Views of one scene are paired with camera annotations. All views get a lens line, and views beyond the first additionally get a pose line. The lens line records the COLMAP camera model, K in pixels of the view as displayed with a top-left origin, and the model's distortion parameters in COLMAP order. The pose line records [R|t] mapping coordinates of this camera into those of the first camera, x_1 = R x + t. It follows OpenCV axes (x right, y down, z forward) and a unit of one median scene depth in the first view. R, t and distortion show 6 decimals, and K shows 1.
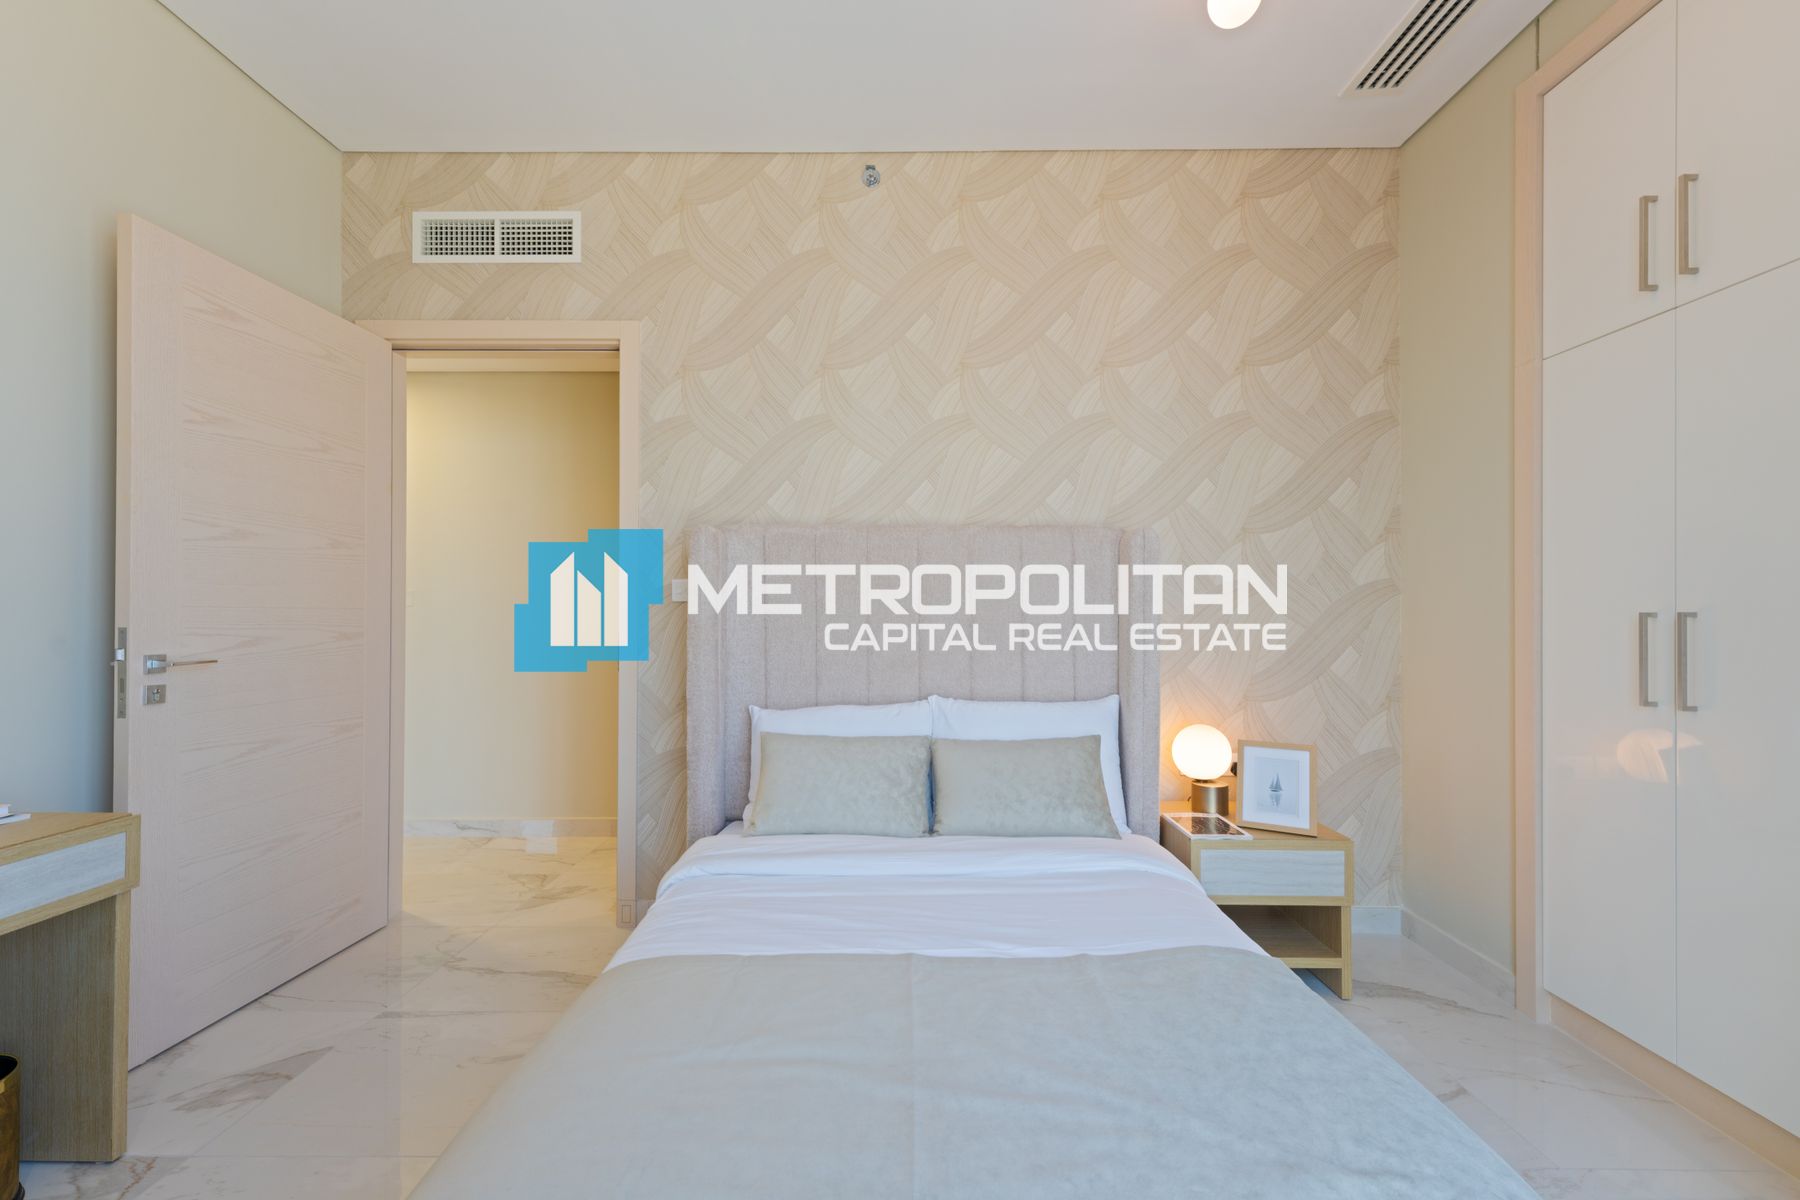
lens RADIAL K [[700.4, 0, 897.3], [0, 700.4, 616.5], [0, 0, 1]] dist [-0.000105, 0.000021]
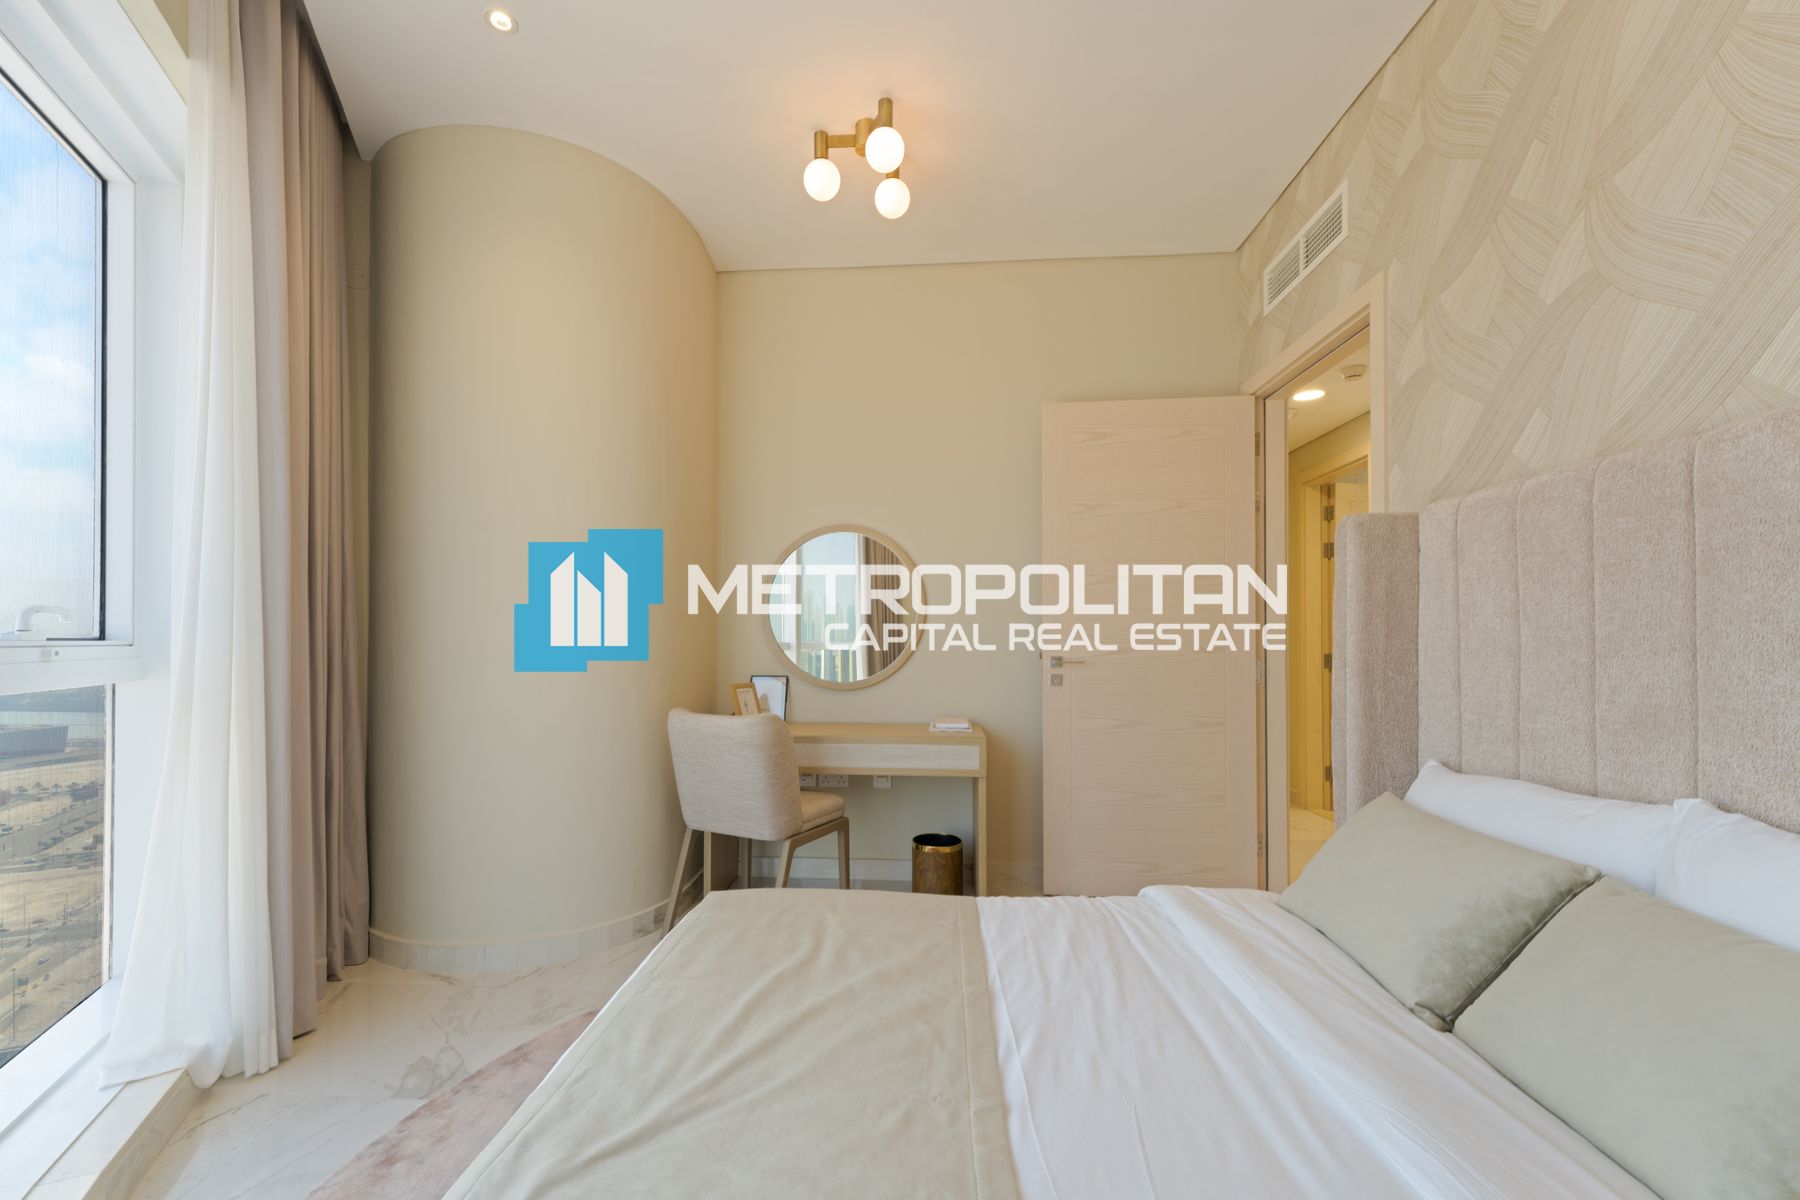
lens RADIAL K [[745.1, 0, 894.1], [0, 745.1, 636.7], [0, 0, 1]] dist [-0.001500, -0.000163]
pose [[-0.038949, -0.002557, -0.999238, 0.553615], [-0.001769, 0.999995, -0.002490, 0.008960], [0.999240, 0.001670, -0.038954, 0.496348]]
